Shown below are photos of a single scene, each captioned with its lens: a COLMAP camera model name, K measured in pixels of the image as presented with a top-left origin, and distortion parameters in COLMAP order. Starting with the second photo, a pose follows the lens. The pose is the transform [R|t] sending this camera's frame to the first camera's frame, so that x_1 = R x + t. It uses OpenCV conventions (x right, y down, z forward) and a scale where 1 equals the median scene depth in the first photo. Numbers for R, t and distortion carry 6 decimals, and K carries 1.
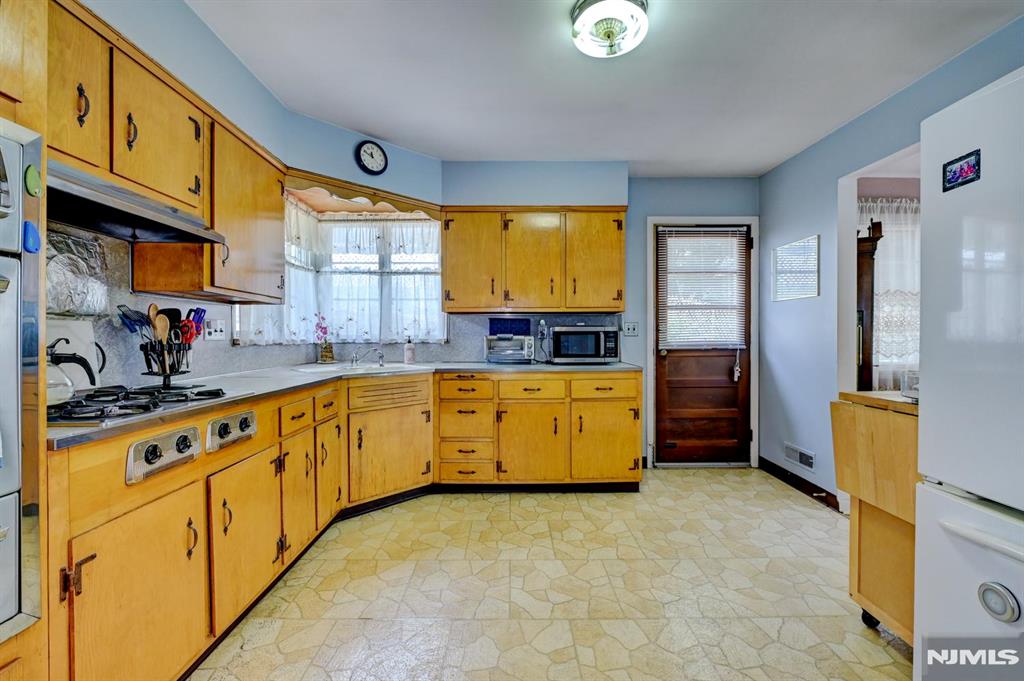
lens RADIAL K [[421.3, 0, 512.0], [0, 421.3, 340.5], [0, 0, 1]] dist [-0.003513, -0.000857]
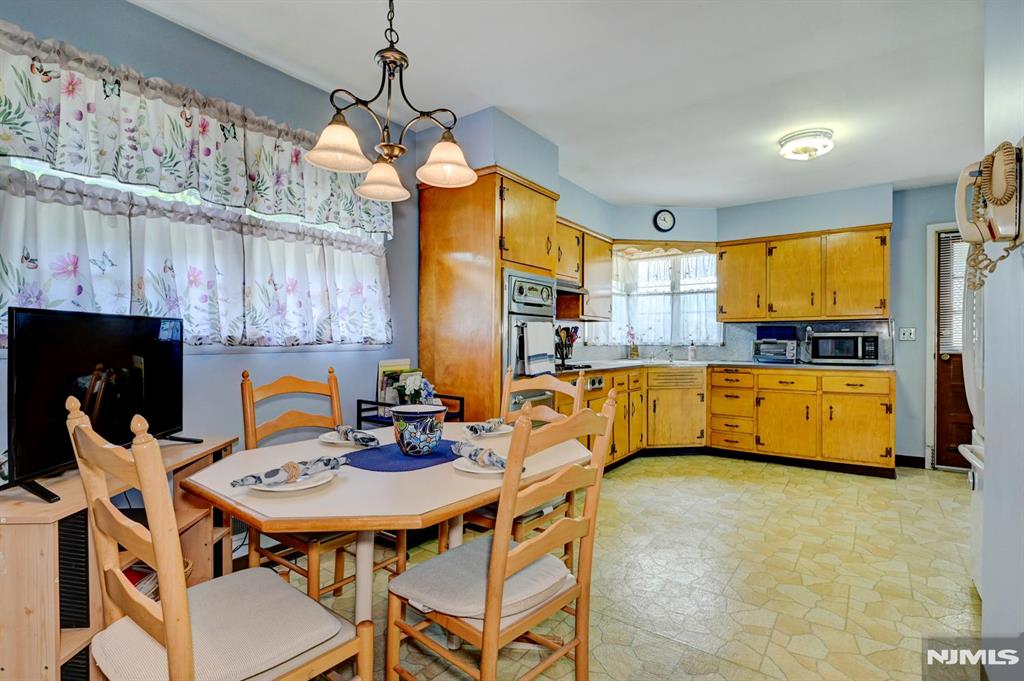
lens RADIAL K [[491.0, 0, 522.3], [0, 491.0, 346.2], [0, 0, 1]] dist [0.000143, -0.000241]
pose [[0.809220, 0.008660, -0.587442, 0.248363], [-0.007287, 0.999962, 0.004703, 0.005011], [0.587461, 0.000475, 0.809253, -0.611530]]
